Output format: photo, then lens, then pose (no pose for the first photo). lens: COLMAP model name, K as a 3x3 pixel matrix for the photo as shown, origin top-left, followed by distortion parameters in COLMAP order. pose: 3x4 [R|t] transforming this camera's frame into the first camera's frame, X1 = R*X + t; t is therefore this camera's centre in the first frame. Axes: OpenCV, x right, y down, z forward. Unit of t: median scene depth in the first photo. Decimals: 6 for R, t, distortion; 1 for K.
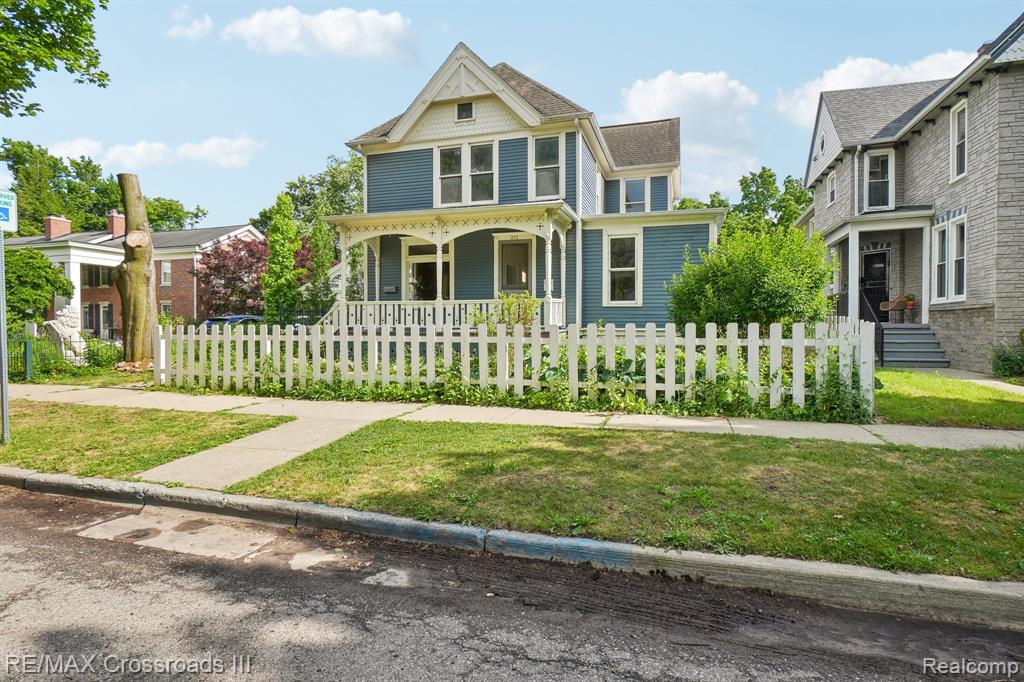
lens RADIAL K [[530.9, 0, 518.2], [0, 530.9, 335.0], [0, 0, 1]] dist [-0.007831, 0.002648]
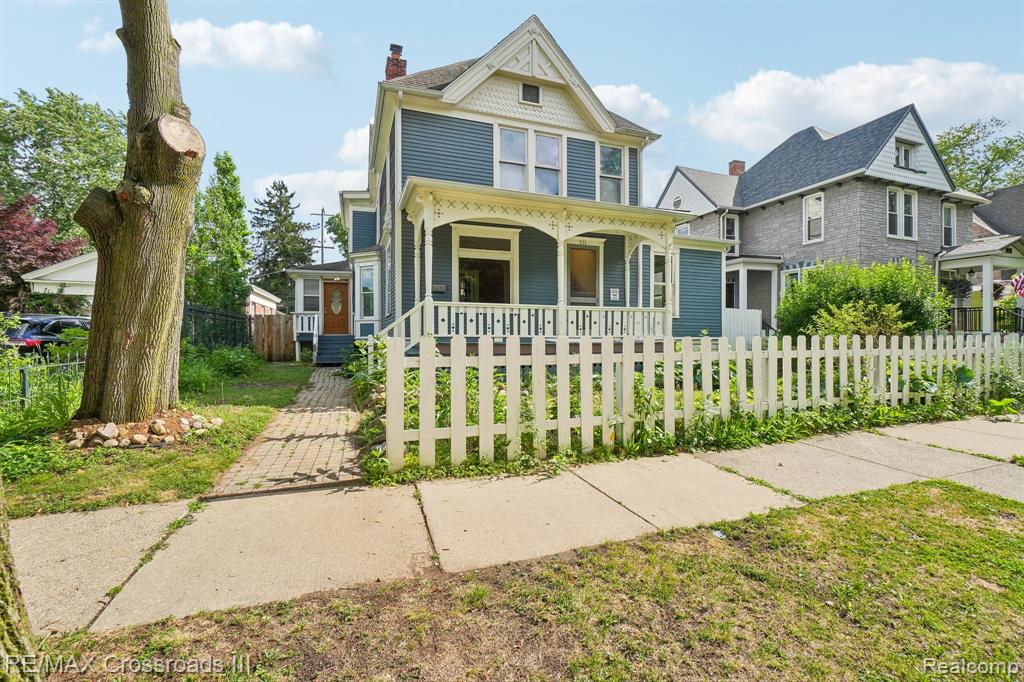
lens RADIAL K [[439.5, 0, 514.4], [0, 439.5, 335.2], [0, 0, 1]] dist [-0.006937, 0.002263]
pose [[0.792960, 0.000284, 0.609274, -0.660540], [0.004888, 0.999965, -0.006827, -0.013838], [-0.609254, 0.008392, 0.792931, 0.505399]]
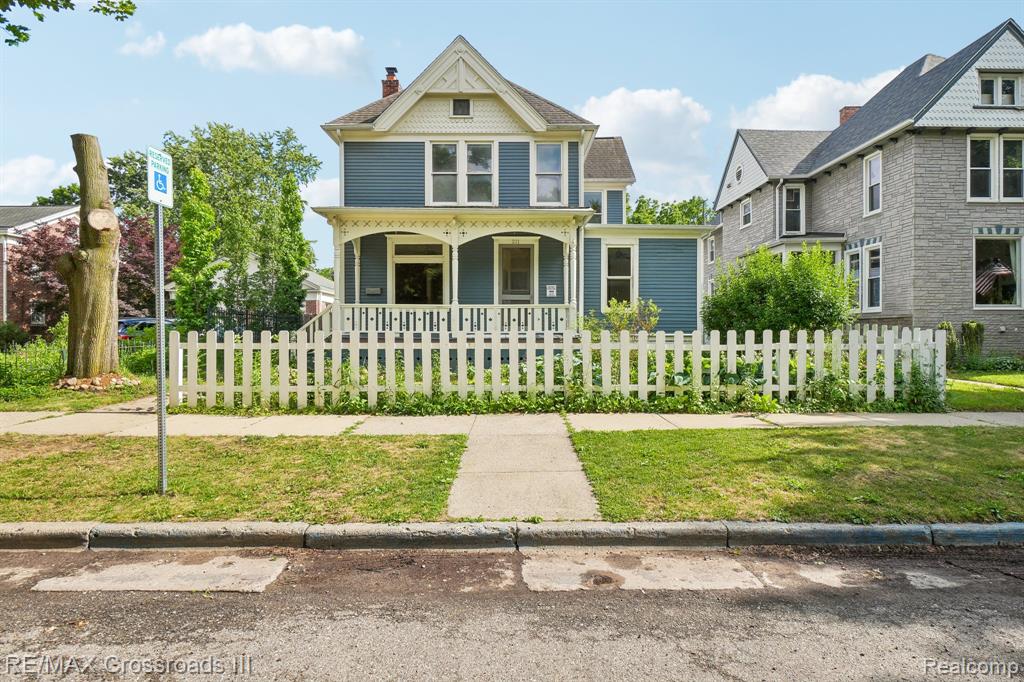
lens RADIAL K [[530.9, 0, 517.0], [0, 530.9, 335.4], [0, 0, 1]] dist [-0.007831, 0.002648]
pose [[0.952014, -0.001905, 0.306048, -0.346046], [0.004021, 0.999972, -0.006285, -0.003966], [-0.306027, 0.007214, 0.951995, 0.068740]]
